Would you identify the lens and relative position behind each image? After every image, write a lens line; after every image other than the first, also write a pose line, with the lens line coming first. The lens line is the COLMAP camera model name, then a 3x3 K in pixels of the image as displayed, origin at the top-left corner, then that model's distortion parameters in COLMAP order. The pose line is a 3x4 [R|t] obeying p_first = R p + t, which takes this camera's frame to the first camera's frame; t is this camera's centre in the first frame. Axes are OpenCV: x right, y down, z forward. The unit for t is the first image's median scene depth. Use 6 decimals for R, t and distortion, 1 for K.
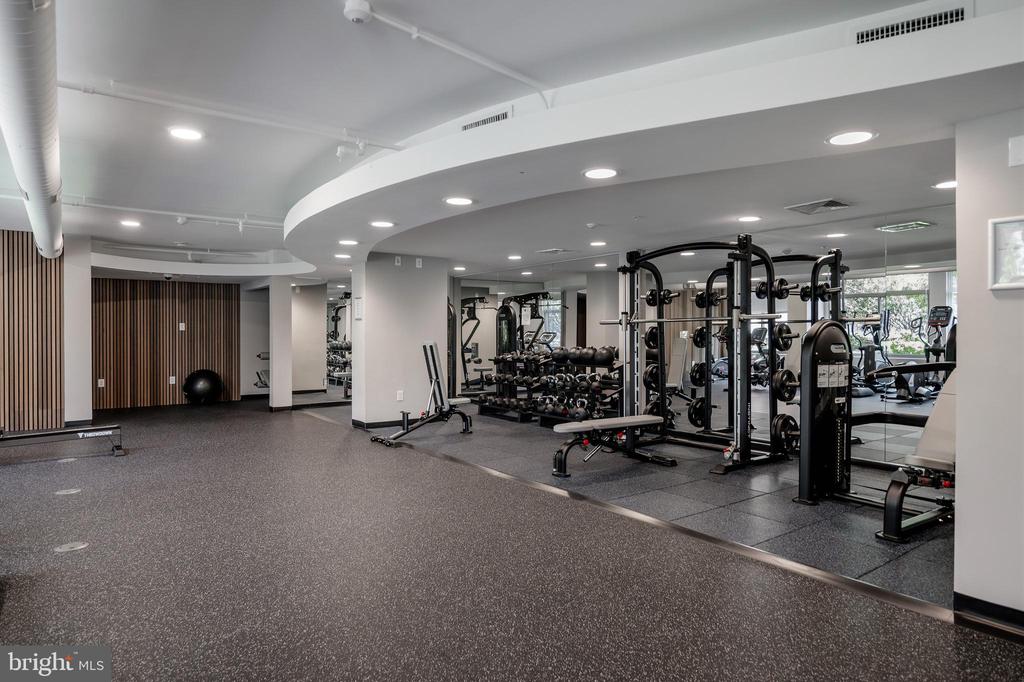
lens RADIAL K [[610.9, 0, 512.0], [0, 610.9, 341.0], [0, 0, 1]] dist [0.034208, 0.000091]
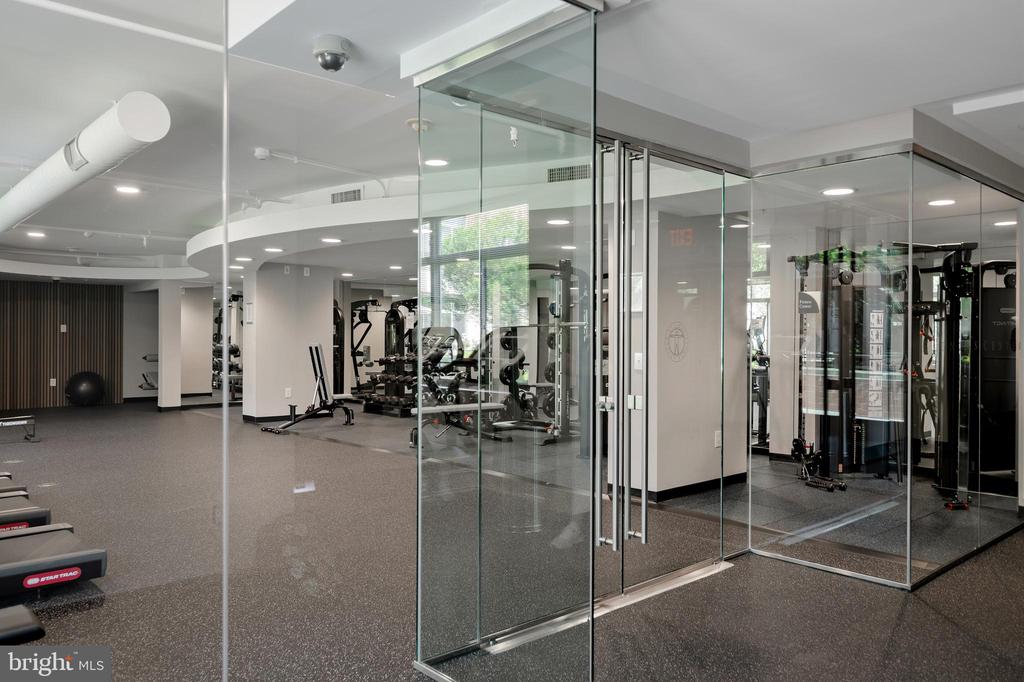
lens RADIAL K [[738.0, 0, 512.0], [0, 738.0, 341.0], [0, 0, 1]] dist [0.010259, 0.004741]
pose [[0.994046, 0.003275, 0.108908, 0.058535], [-0.002469, 0.999969, -0.007542, 0.004632], [-0.108929, 0.007229, 0.994023, -0.296056]]
